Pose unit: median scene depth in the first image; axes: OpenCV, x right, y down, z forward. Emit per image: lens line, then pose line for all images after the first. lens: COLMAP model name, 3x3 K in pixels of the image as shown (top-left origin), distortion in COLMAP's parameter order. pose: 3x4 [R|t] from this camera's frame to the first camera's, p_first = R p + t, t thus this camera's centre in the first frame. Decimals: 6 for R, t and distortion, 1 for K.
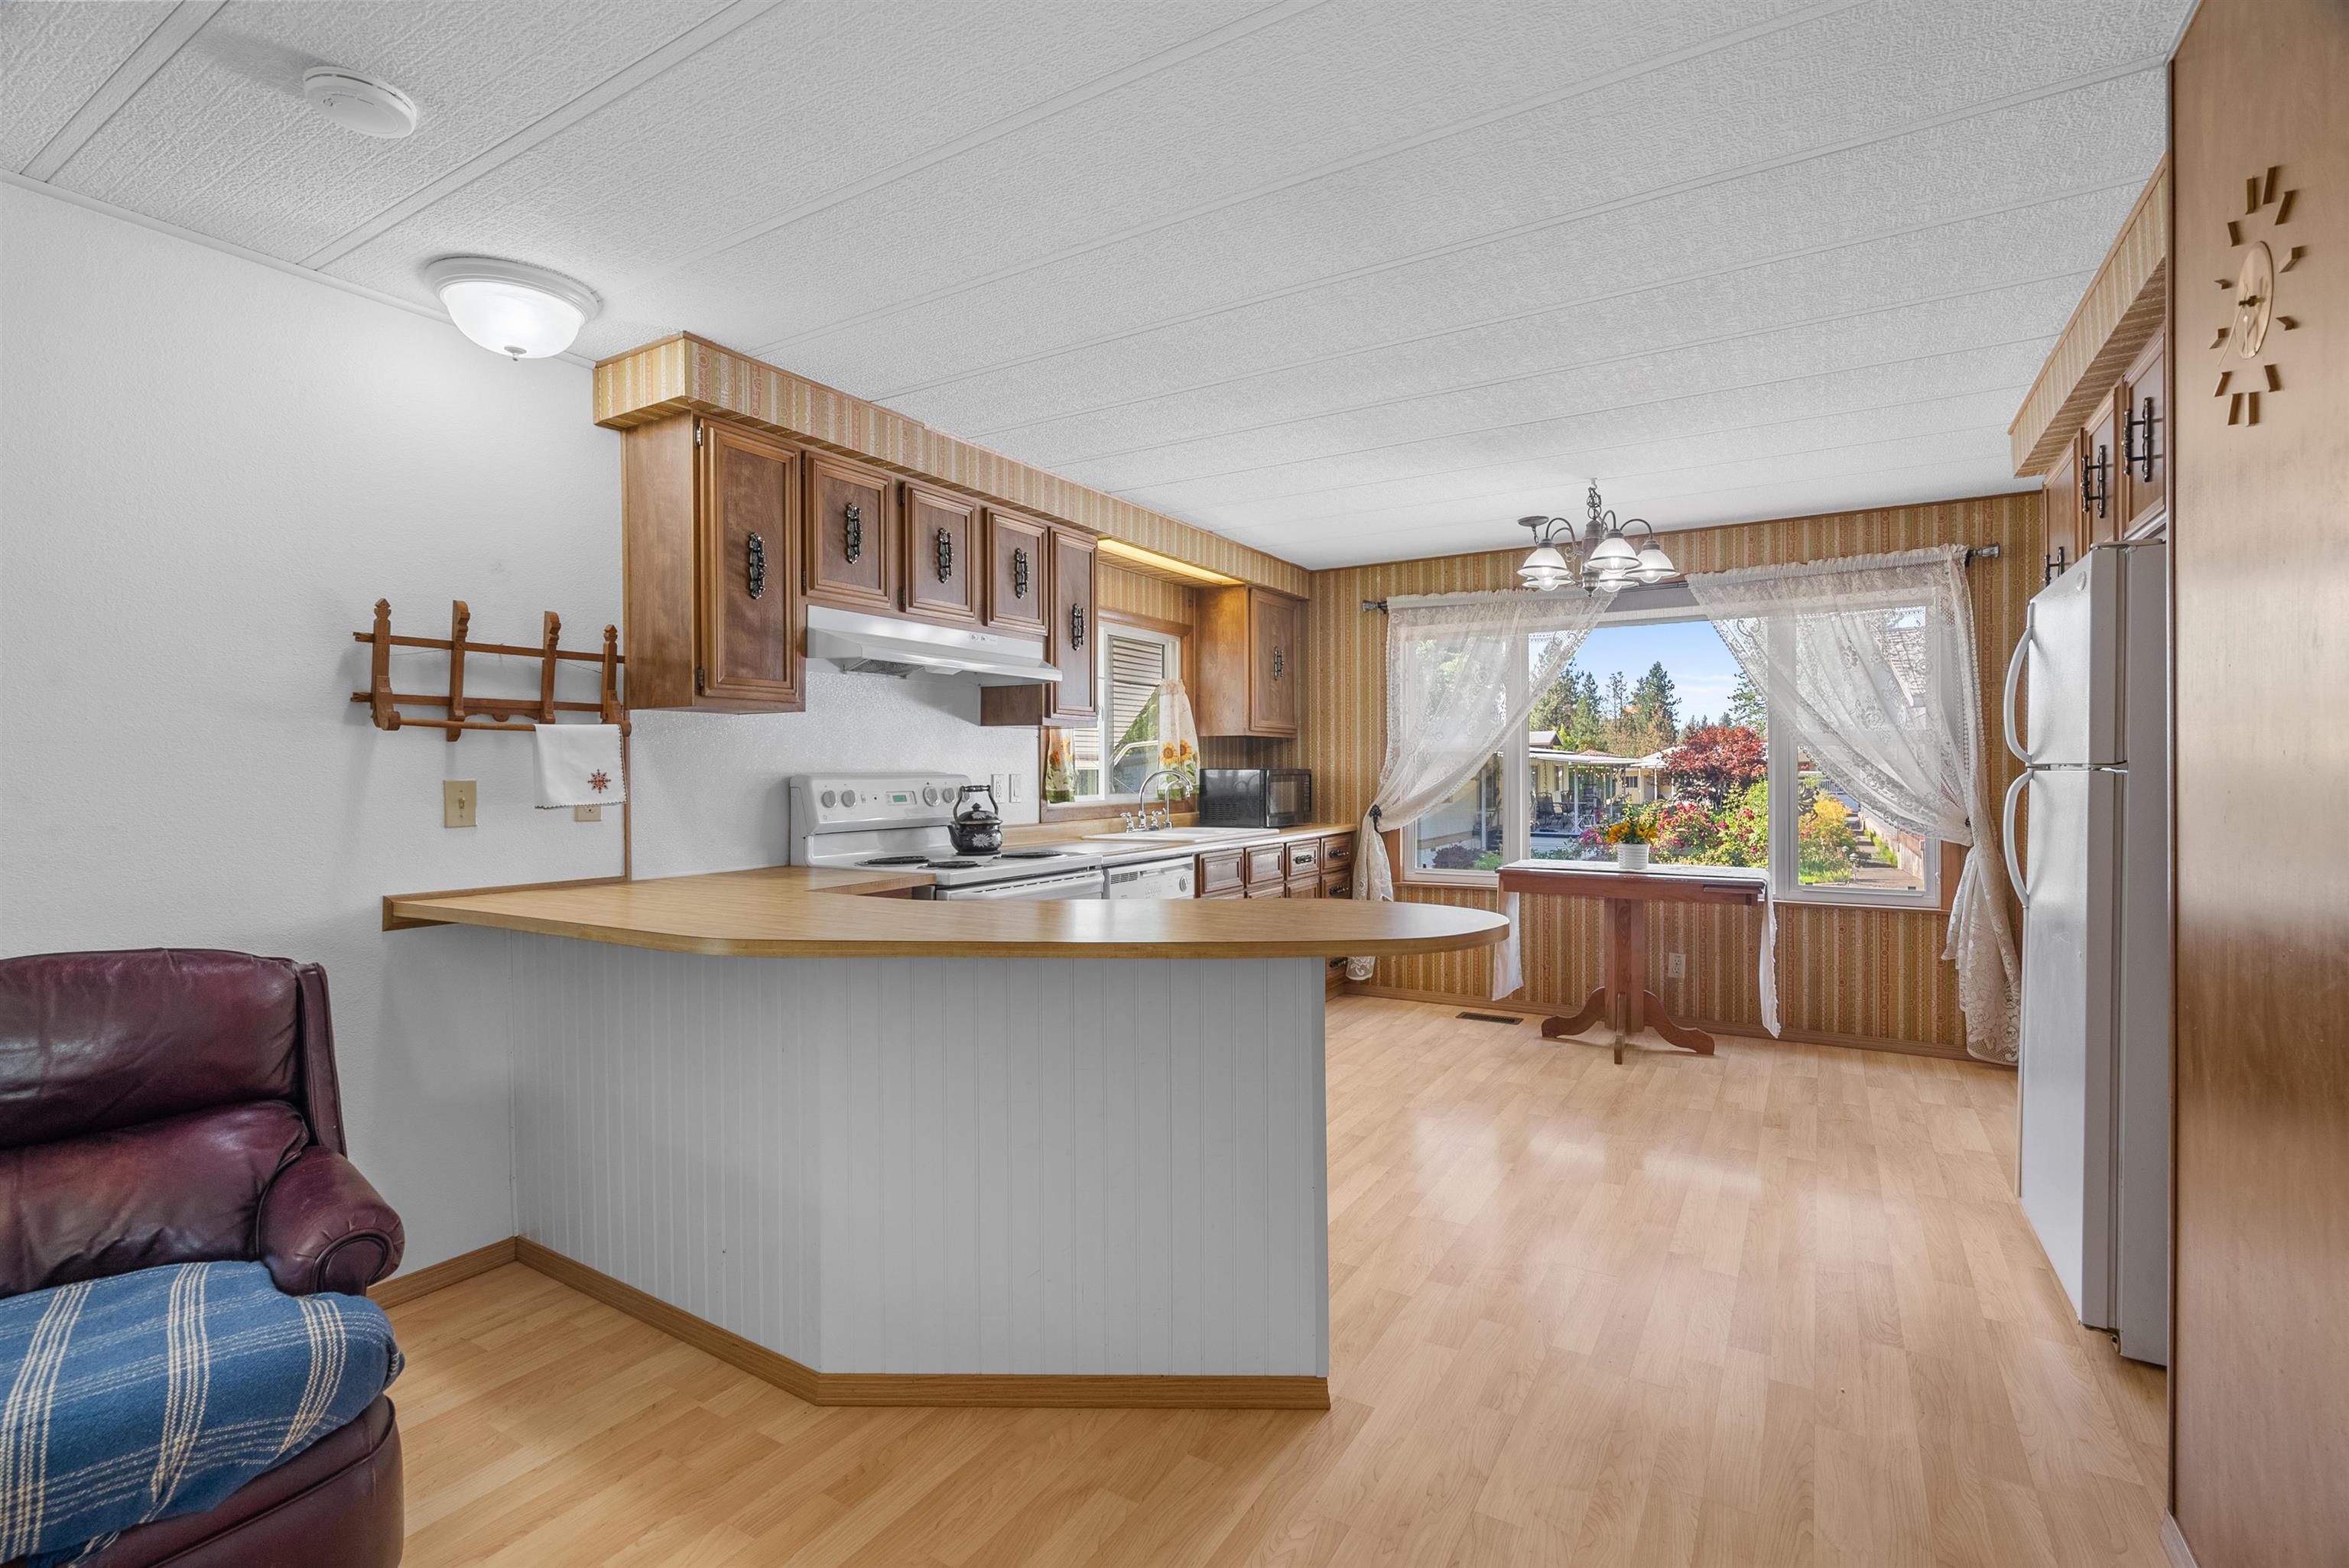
lens RADIAL K [[1068.0, 0, 1169.0], [0, 1068.0, 777.7], [0, 0, 1]] dist [-0.003898, -0.000051]
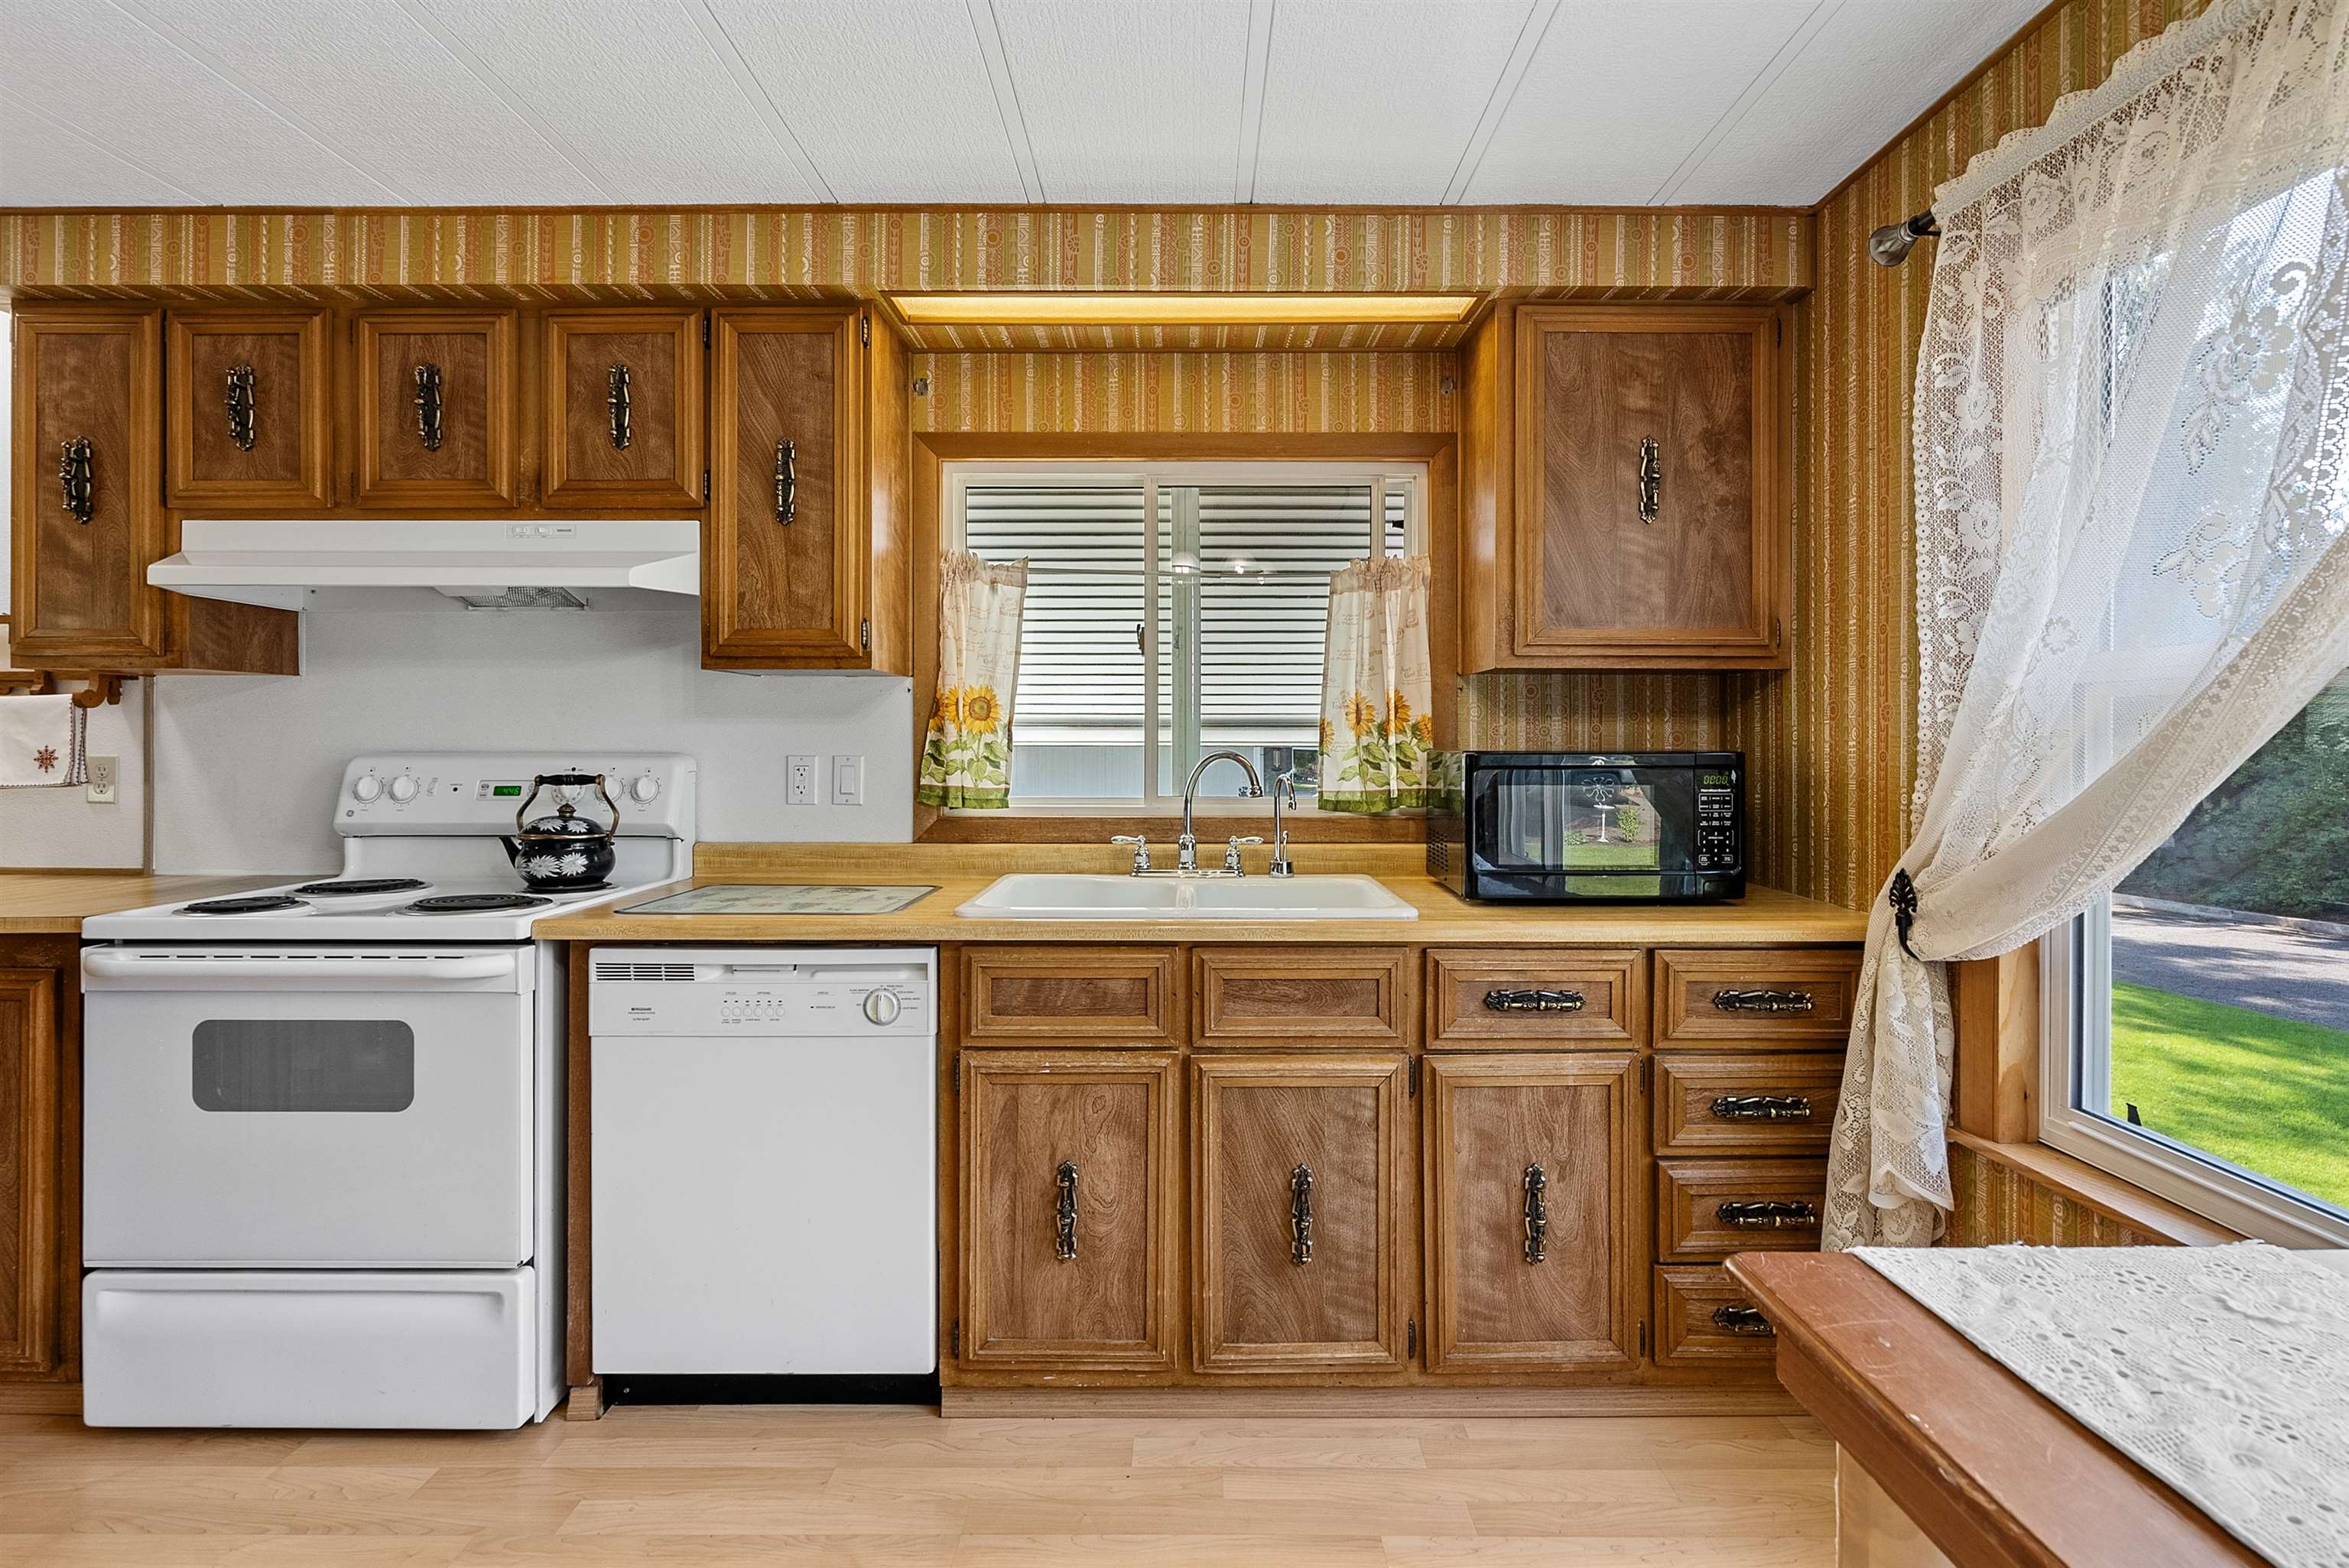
lens RADIAL K [[1155.1, 0, 1179.1], [0, 1155.1, 751.1], [0, 0, 1]] dist [0.002199, -0.000297]
pose [[0.515908, 0.014550, -0.856520, 0.470342], [-0.009576, 0.999891, 0.011218, -0.014584], [0.856590, 0.002415, 0.515992, 0.807959]]
